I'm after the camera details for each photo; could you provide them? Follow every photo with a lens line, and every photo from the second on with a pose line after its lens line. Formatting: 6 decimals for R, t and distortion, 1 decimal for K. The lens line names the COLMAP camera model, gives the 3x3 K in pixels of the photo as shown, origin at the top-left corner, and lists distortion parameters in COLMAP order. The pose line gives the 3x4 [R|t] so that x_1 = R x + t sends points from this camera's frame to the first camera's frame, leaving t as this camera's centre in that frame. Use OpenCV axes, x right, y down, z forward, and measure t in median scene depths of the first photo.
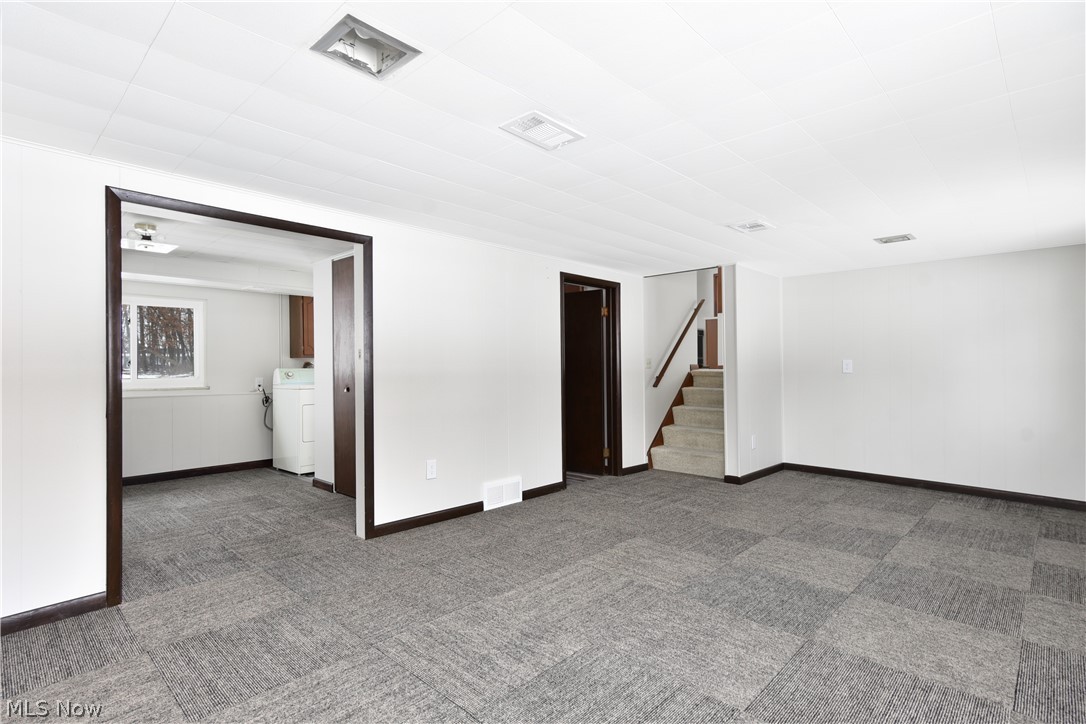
lens RADIAL K [[524.7, 0, 542.3], [0, 524.7, 361.4], [0, 0, 1]] dist [0.013123, -0.000428]
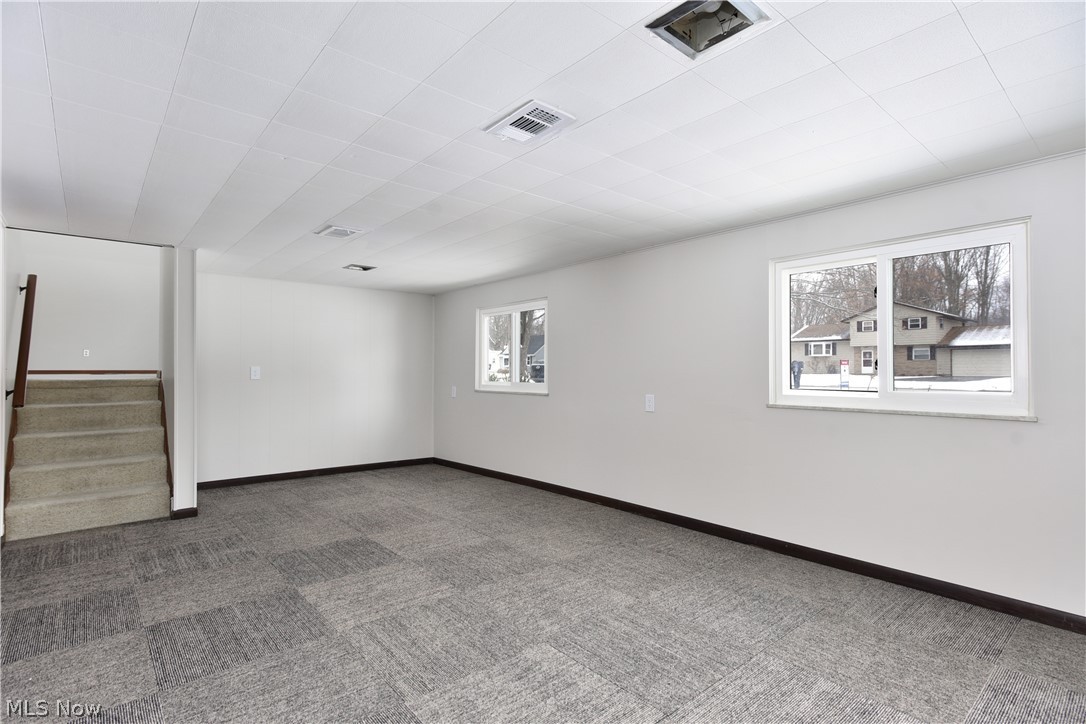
lens RADIAL K [[524.7, 0, 539.8], [0, 524.7, 364.1], [0, 0, 1]] dist [0.013123, -0.000428]
pose [[0.122912, 0.014956, 0.992305, -0.678058], [-0.006424, 0.999877, -0.014274, 0.006549], [-0.992397, -0.004620, 0.122993, 0.644297]]
